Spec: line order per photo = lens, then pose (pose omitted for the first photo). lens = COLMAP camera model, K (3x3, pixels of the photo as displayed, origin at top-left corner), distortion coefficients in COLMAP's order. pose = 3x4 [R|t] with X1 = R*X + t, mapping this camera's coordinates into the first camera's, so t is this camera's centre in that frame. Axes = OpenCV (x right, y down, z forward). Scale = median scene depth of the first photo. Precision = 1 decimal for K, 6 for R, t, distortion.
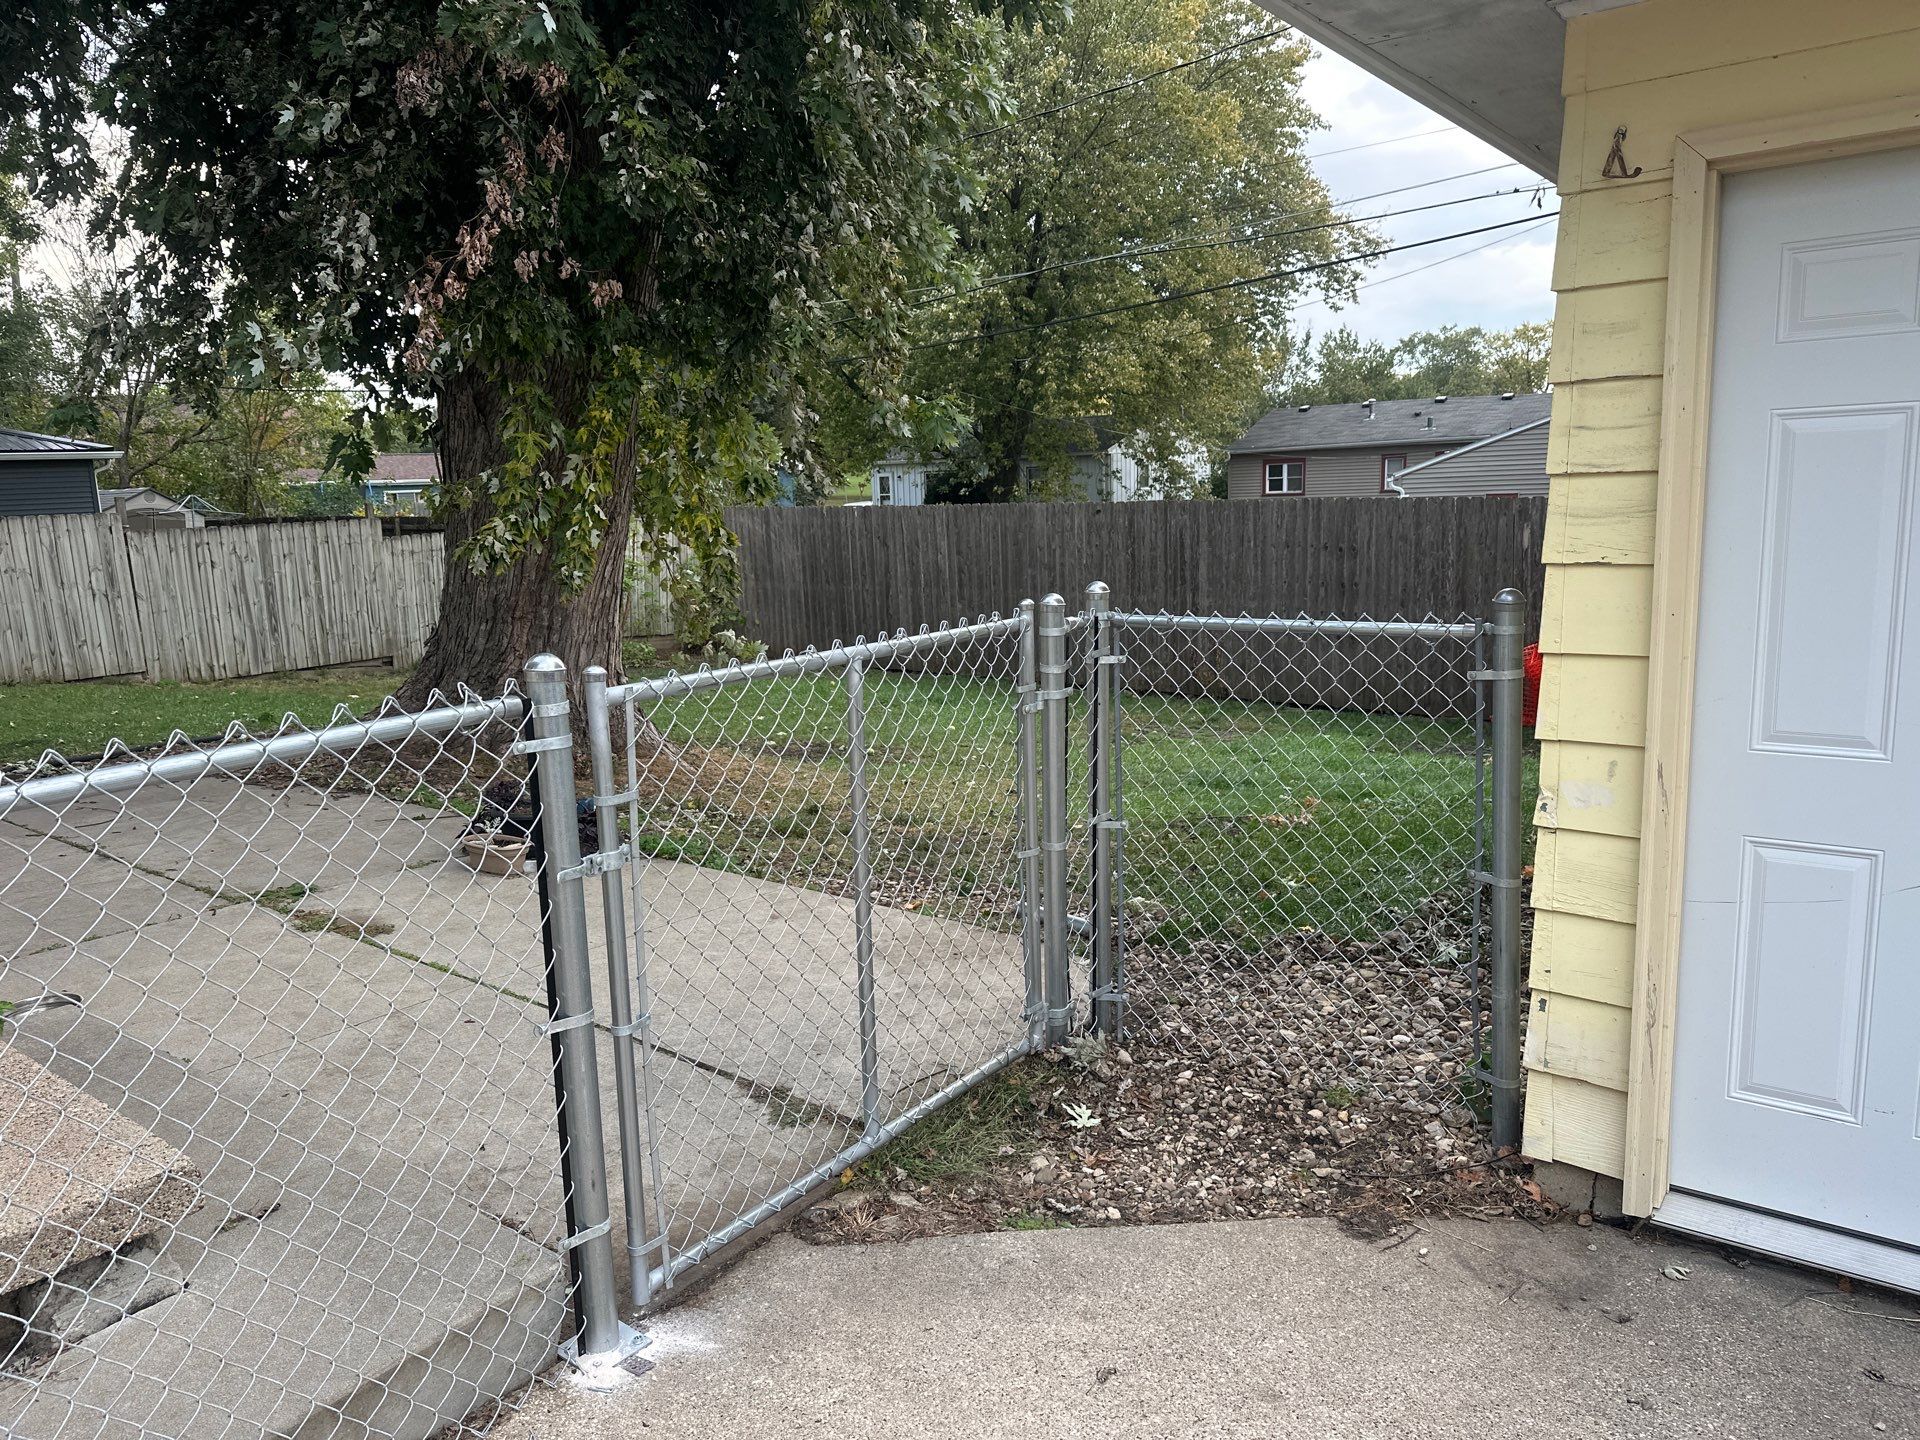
lens RADIAL K [[1335.9, 0, 951.9], [0, 1335.9, 735.0], [0, 0, 1]] dist [0.043532, -0.039907]
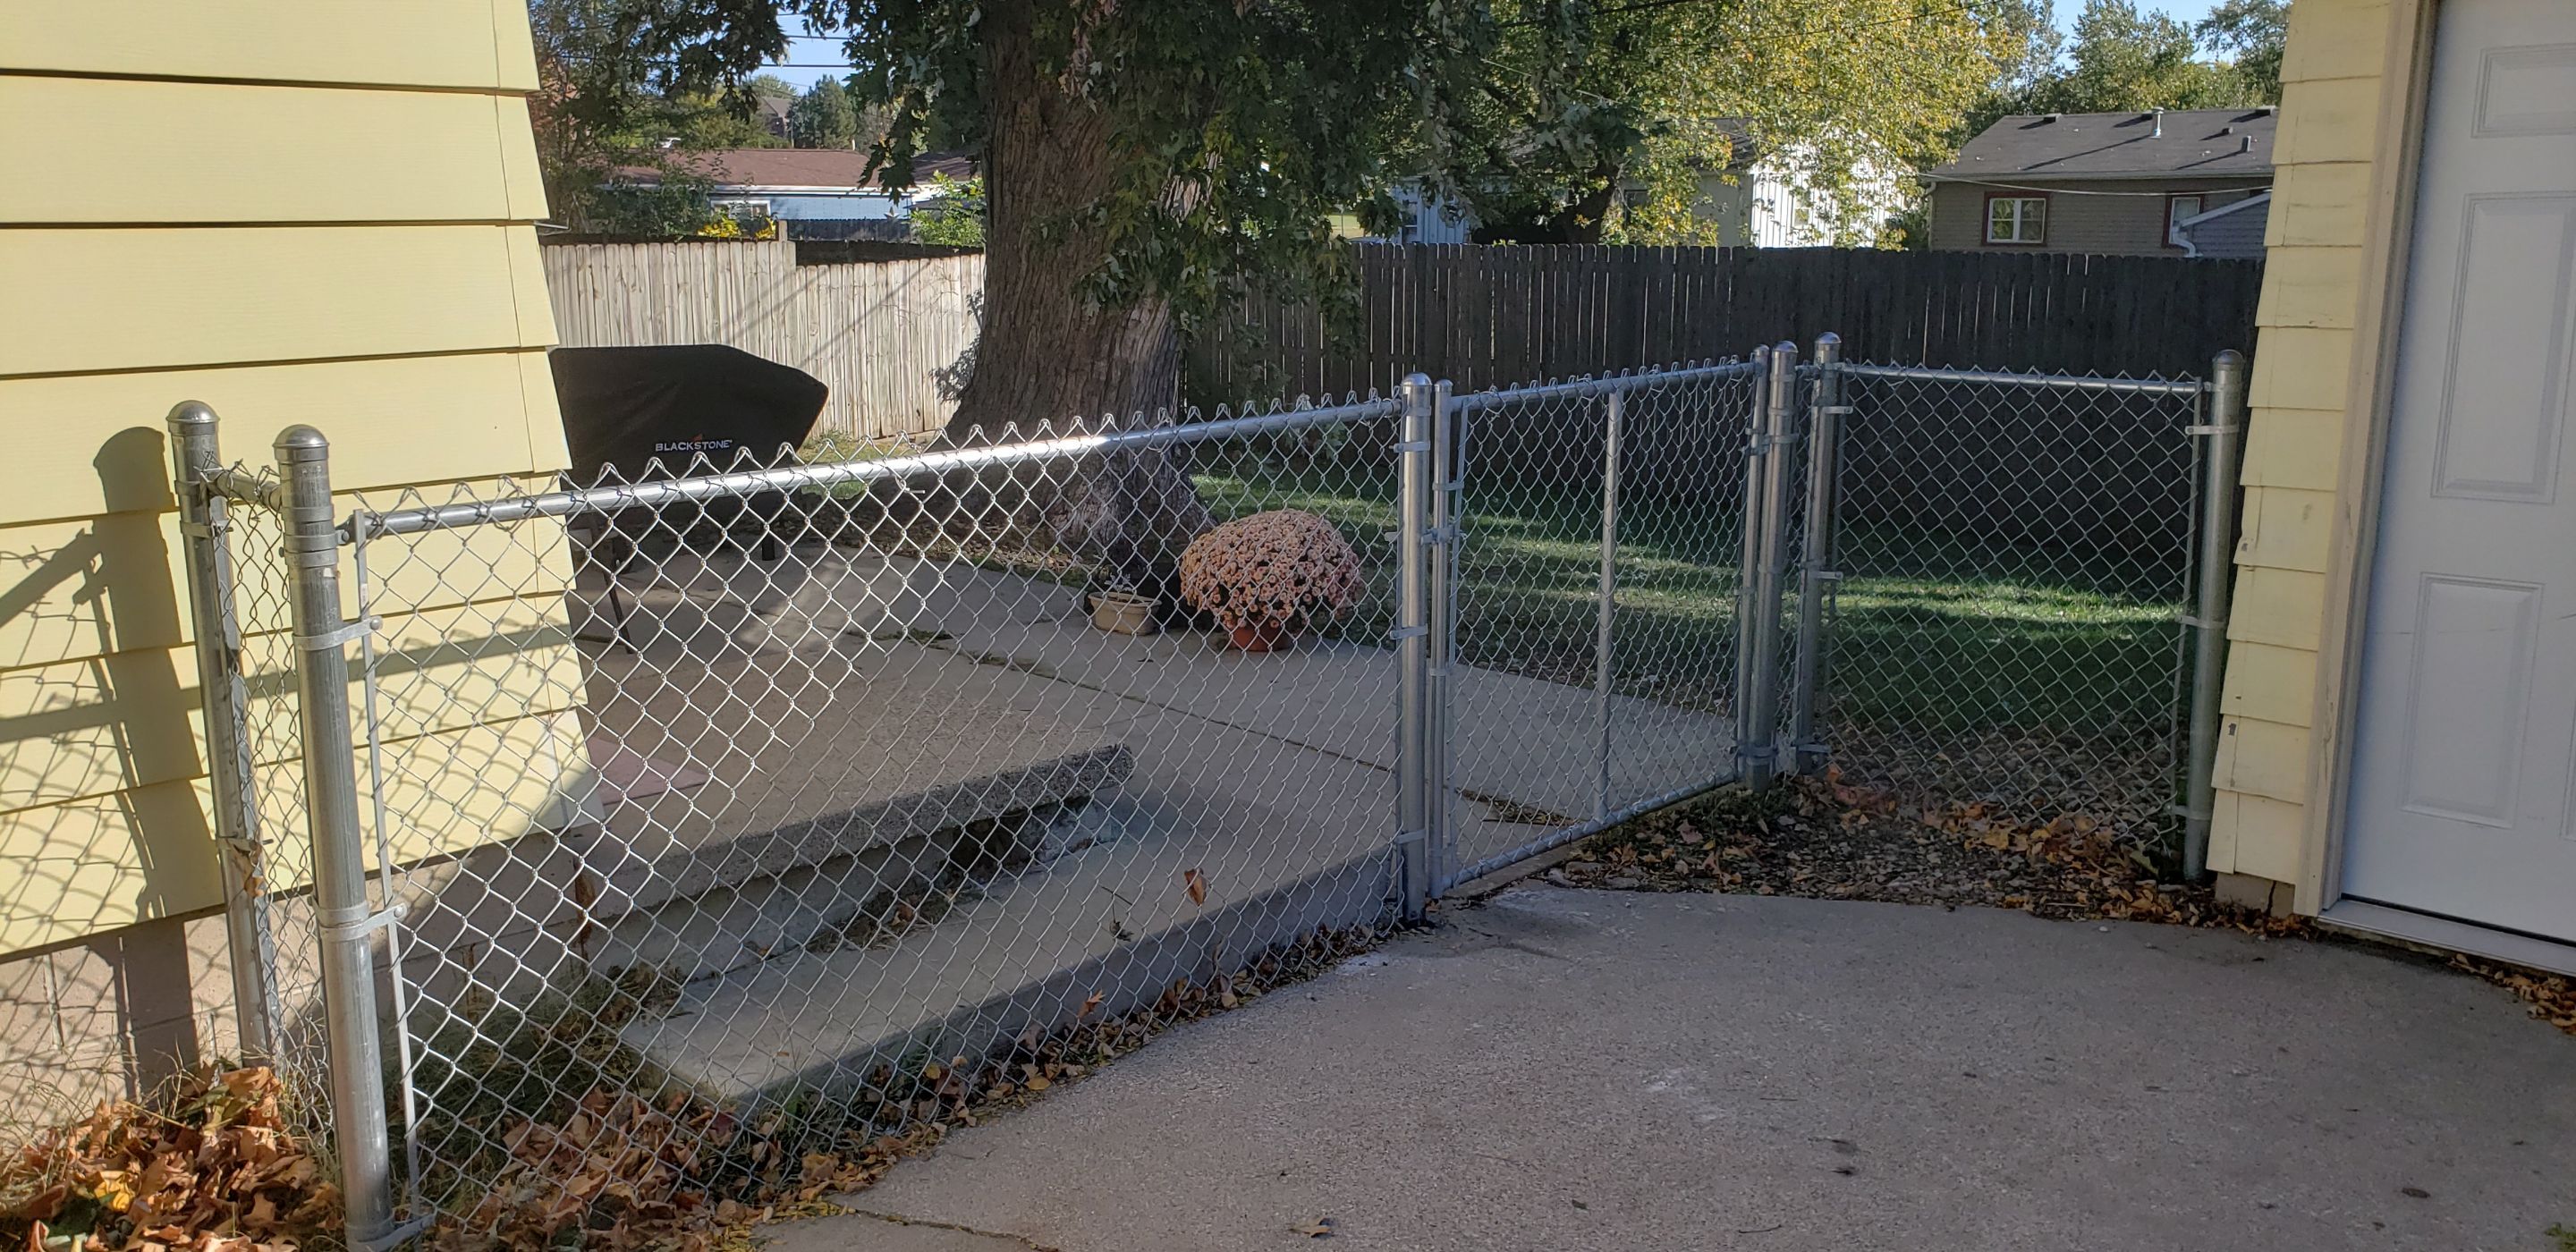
lens RADIAL K [[2008.1, 0, 1267.5], [0, 2008.1, 637.2], [0, 0, 1]] dist [0.052630, -0.043554]
pose [[0.993885, 0.051385, -0.097733, -0.092673], [-0.048960, 0.998434, 0.027049, 0.058773], [0.098970, -0.022098, 0.994845, -0.358152]]
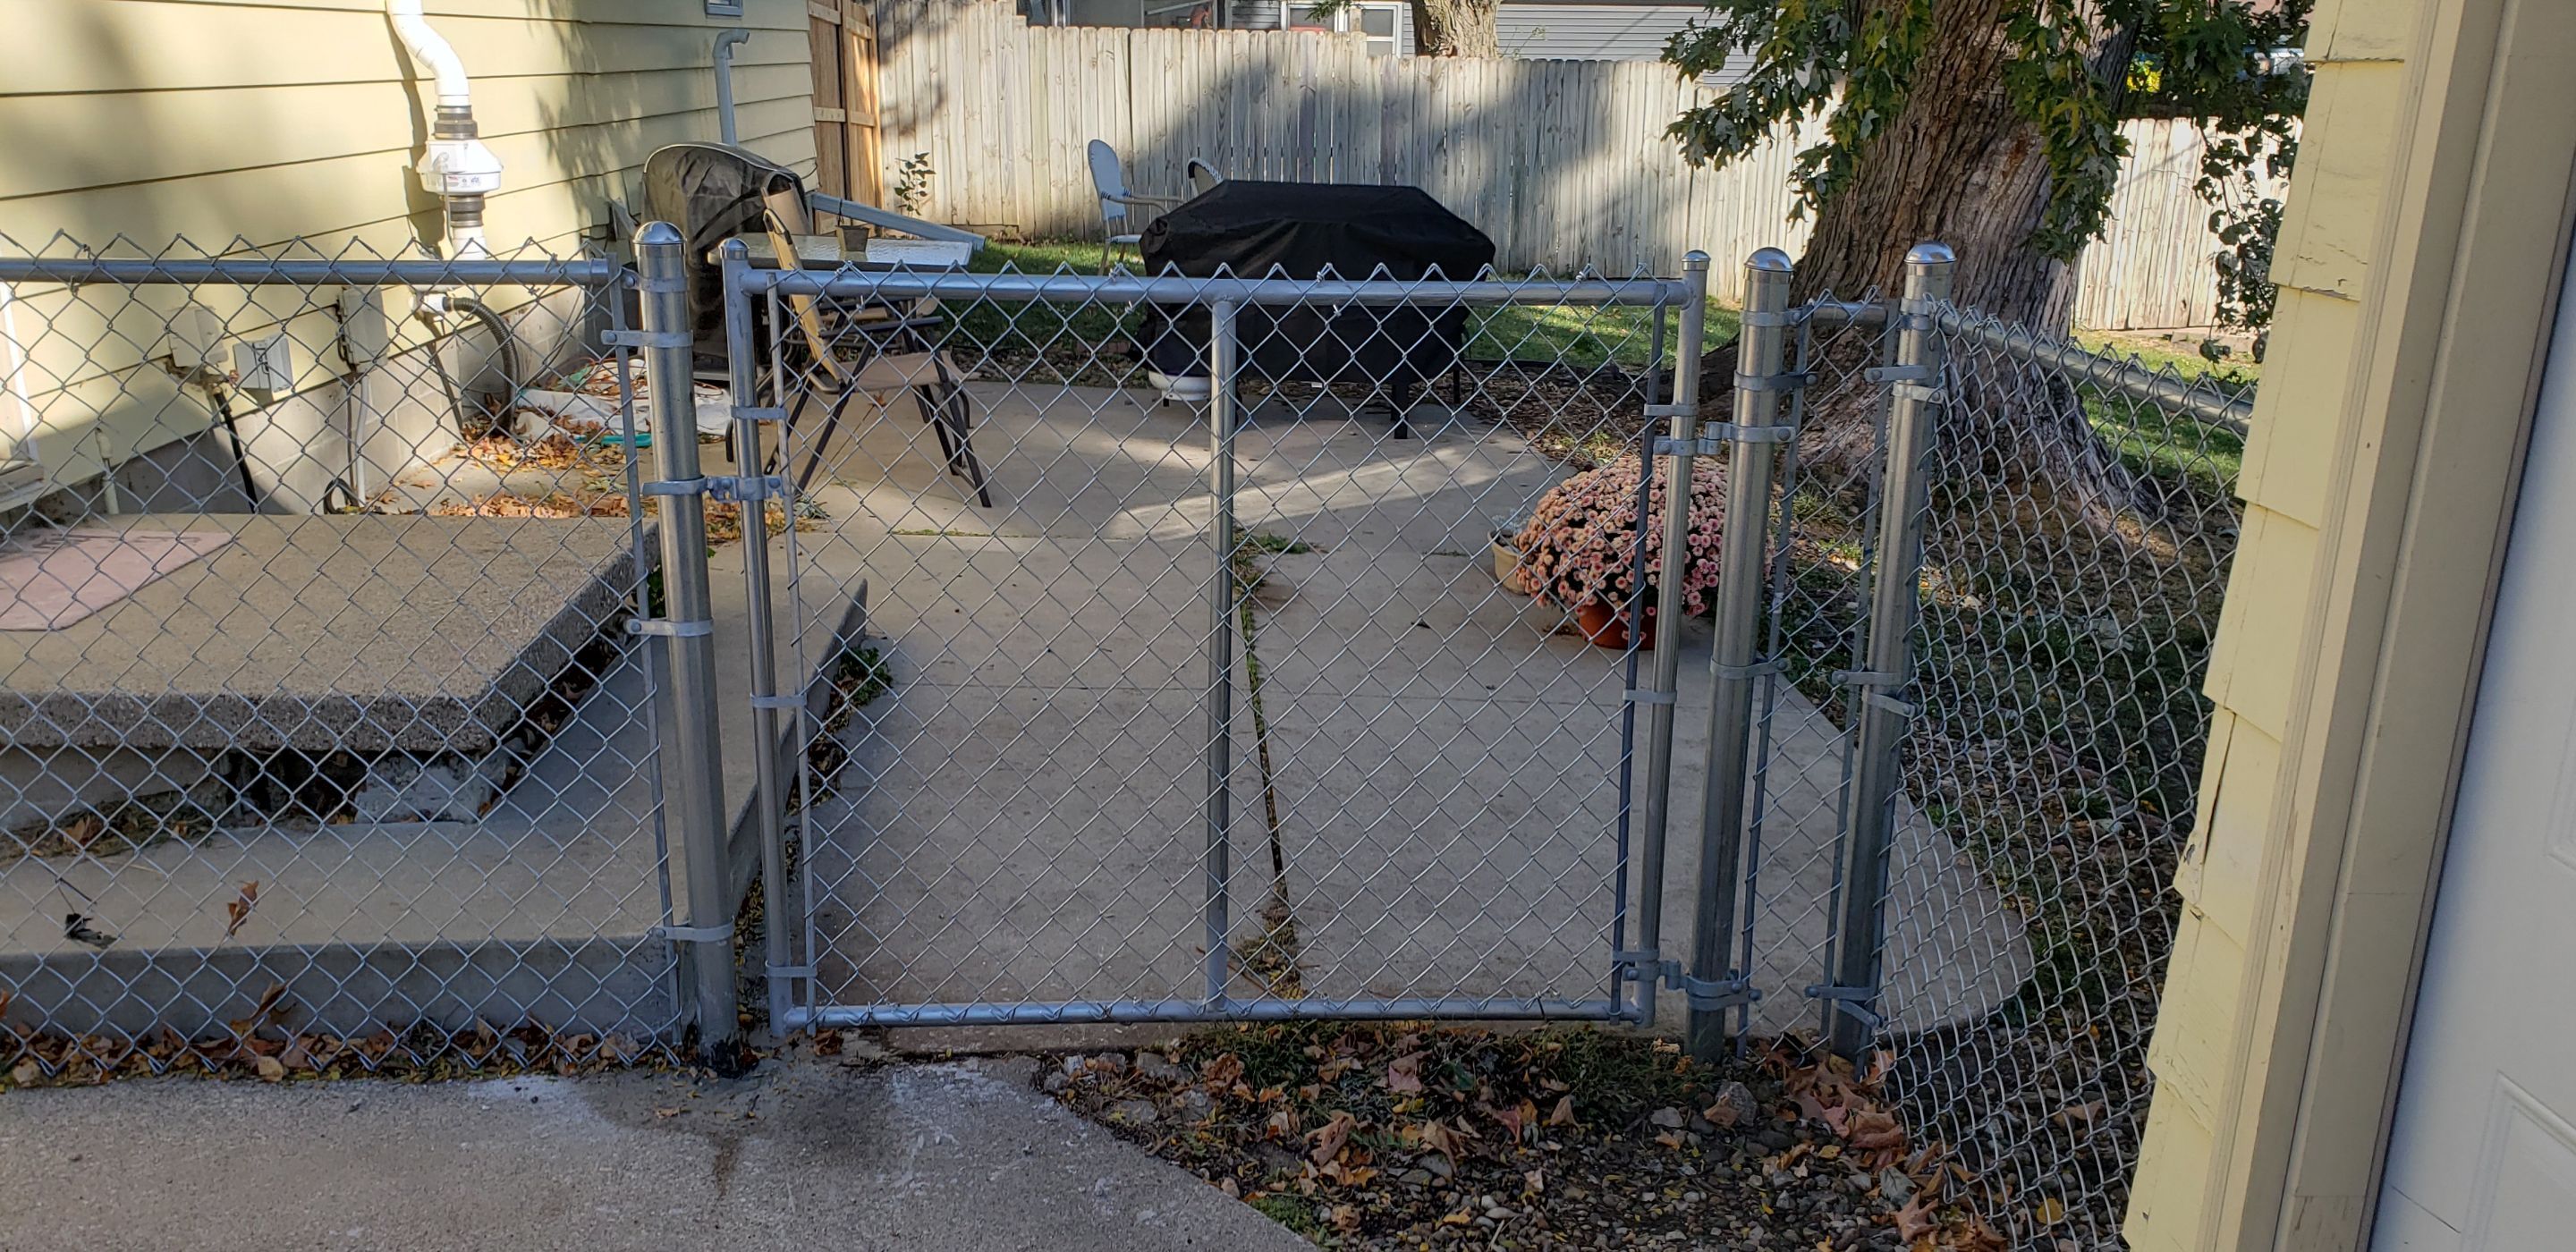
lens RADIAL K [[2008.1, 0, 1259.6], [0, 2008.1, 654.2], [0, 0, 1]] dist [0.052630, -0.043554]
pose [[0.654587, 0.257797, -0.710673, 0.328503], [-0.178116, 0.966188, 0.186426, -0.035970], [0.734704, 0.004550, 0.678372, 0.162397]]
